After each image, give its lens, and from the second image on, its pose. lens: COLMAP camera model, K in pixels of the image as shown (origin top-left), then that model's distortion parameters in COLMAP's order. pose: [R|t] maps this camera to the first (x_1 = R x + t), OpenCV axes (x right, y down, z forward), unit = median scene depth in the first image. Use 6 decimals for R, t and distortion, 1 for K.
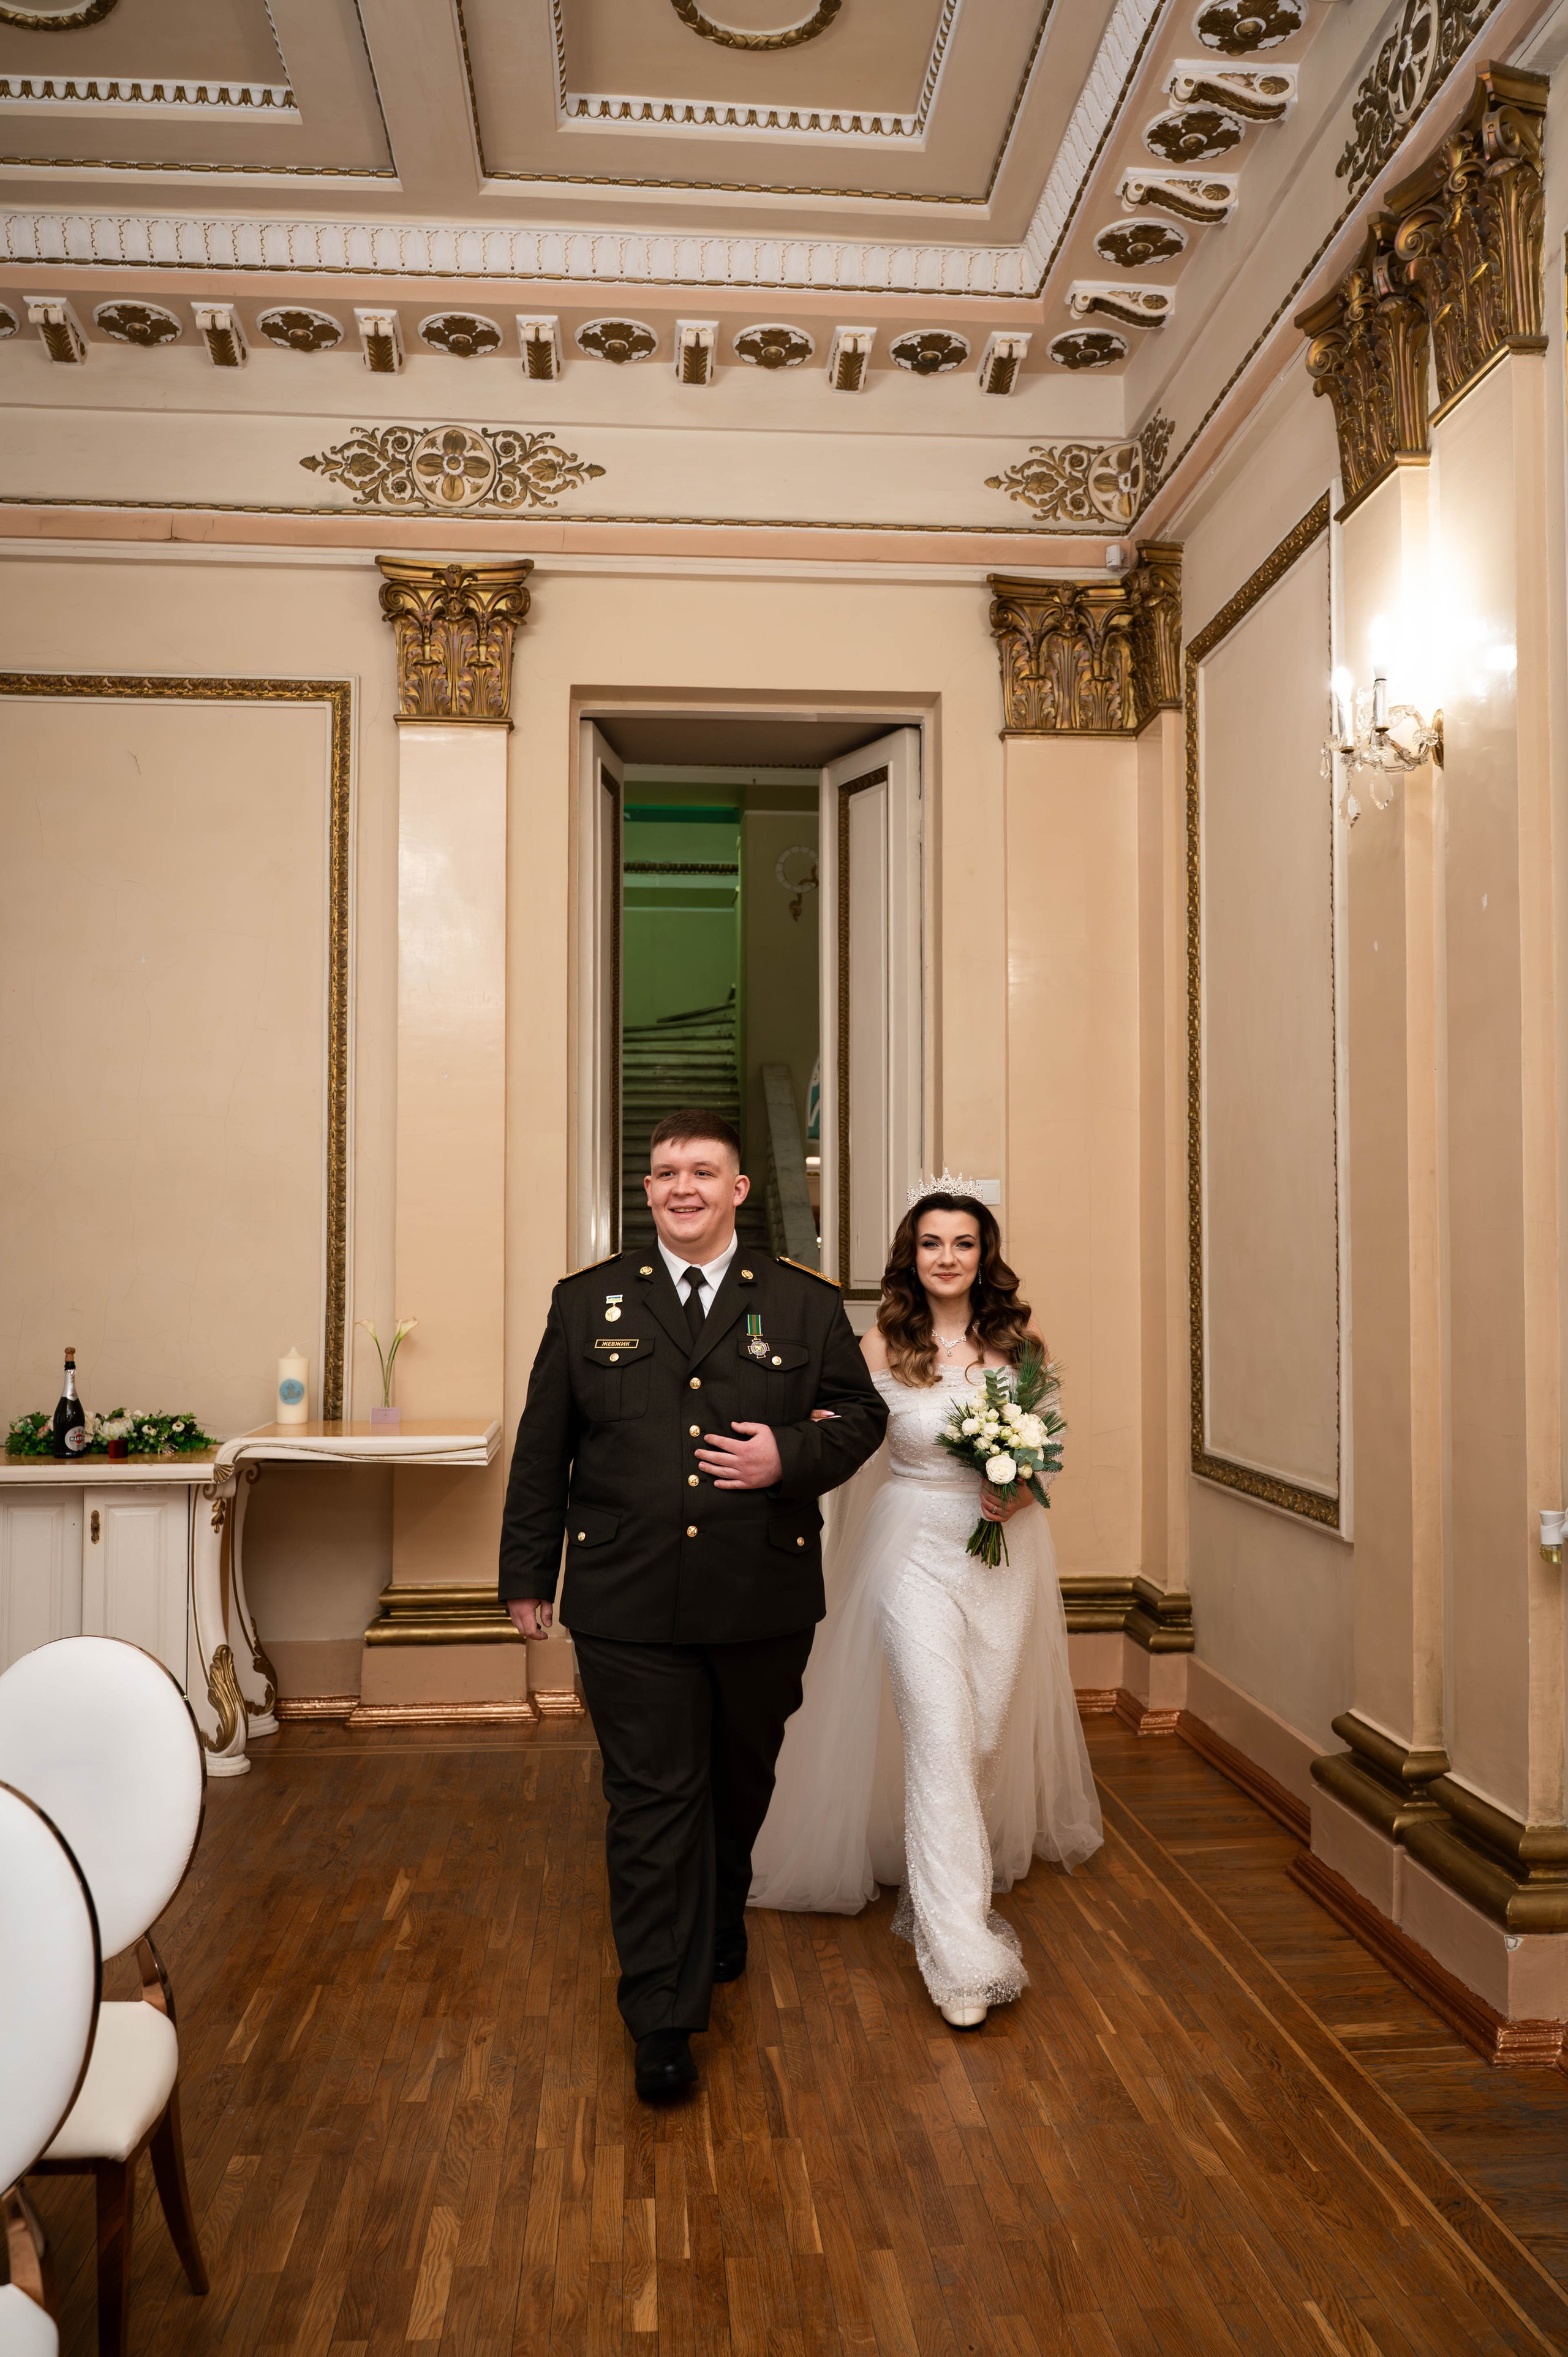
lens RADIAL K [[2047.8, 0, 784.0], [0, 2047.8, 1178.5], [0, 0, 1]] dist [0.004001, -0.008505]
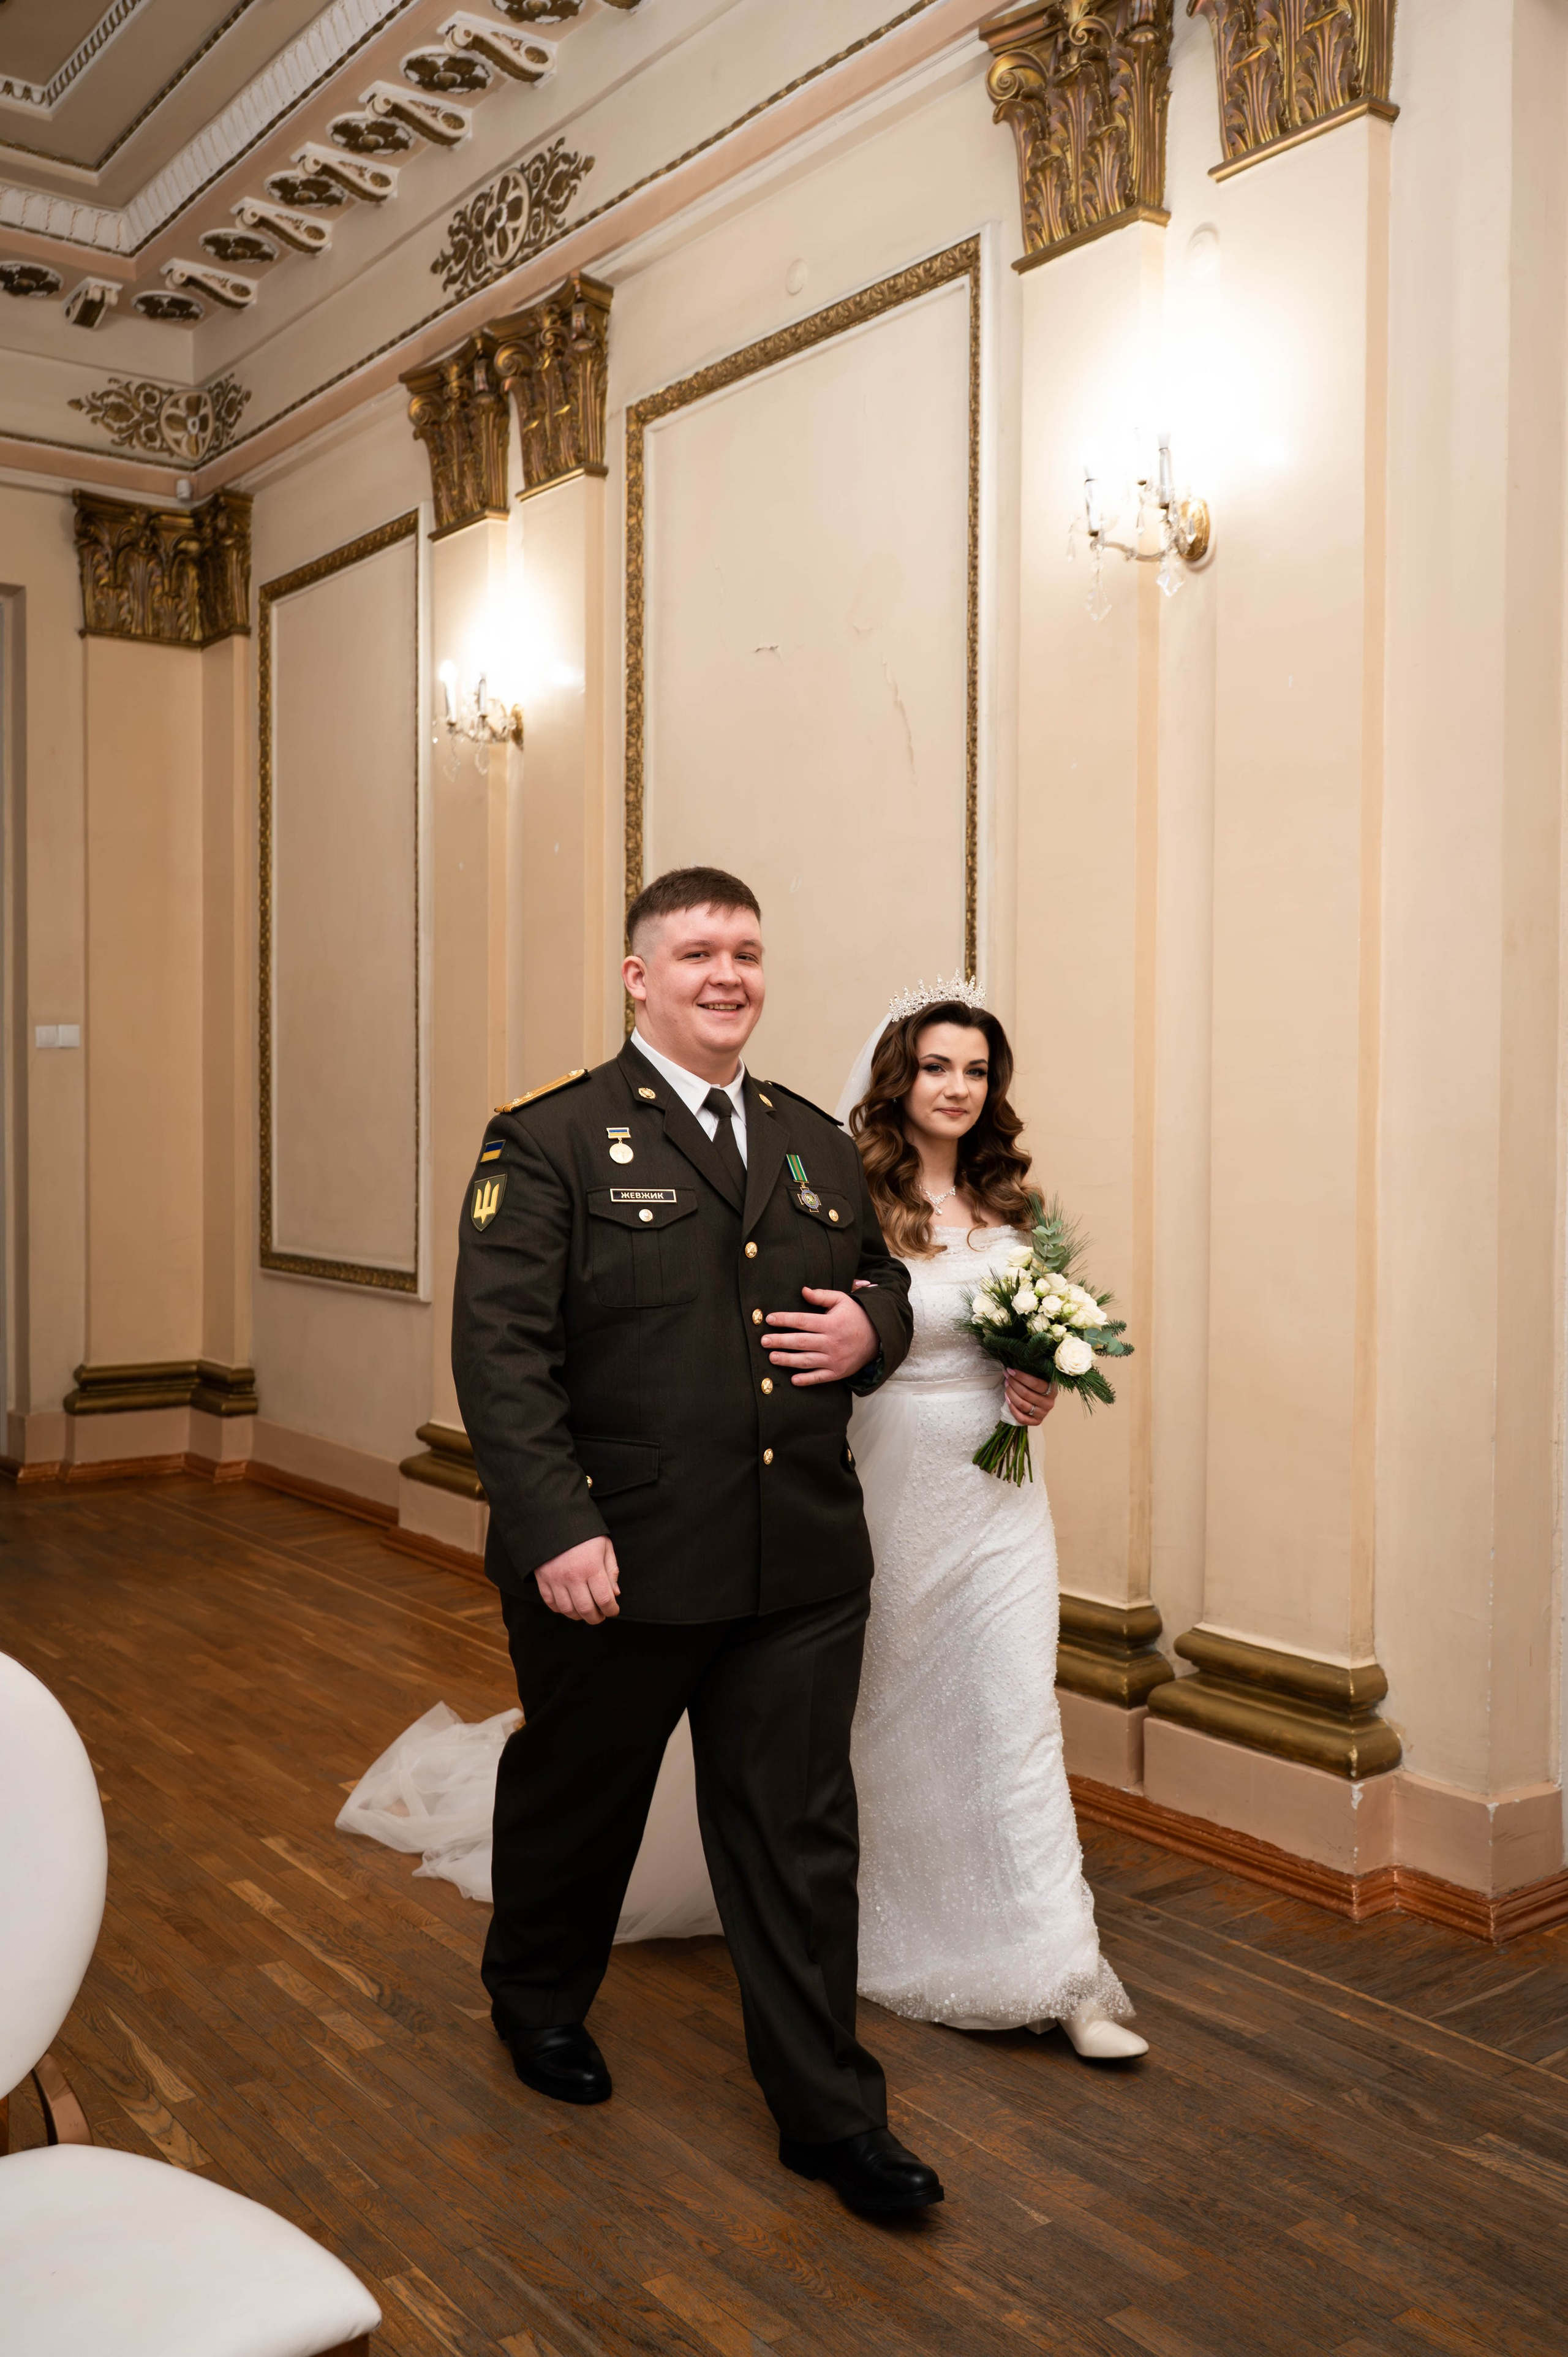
lens RADIAL K [[2149.8, 0, 784.0], [0, 2149.8, 1178.5], [0, 0, 1]] dist [0.006518, -0.005010]
pose [[0.849598, -0.013997, 0.527245, -0.209905], [-0.025061, 0.997448, 0.066861, -0.004602], [-0.526835, -0.070018, 0.847079, -0.253184]]
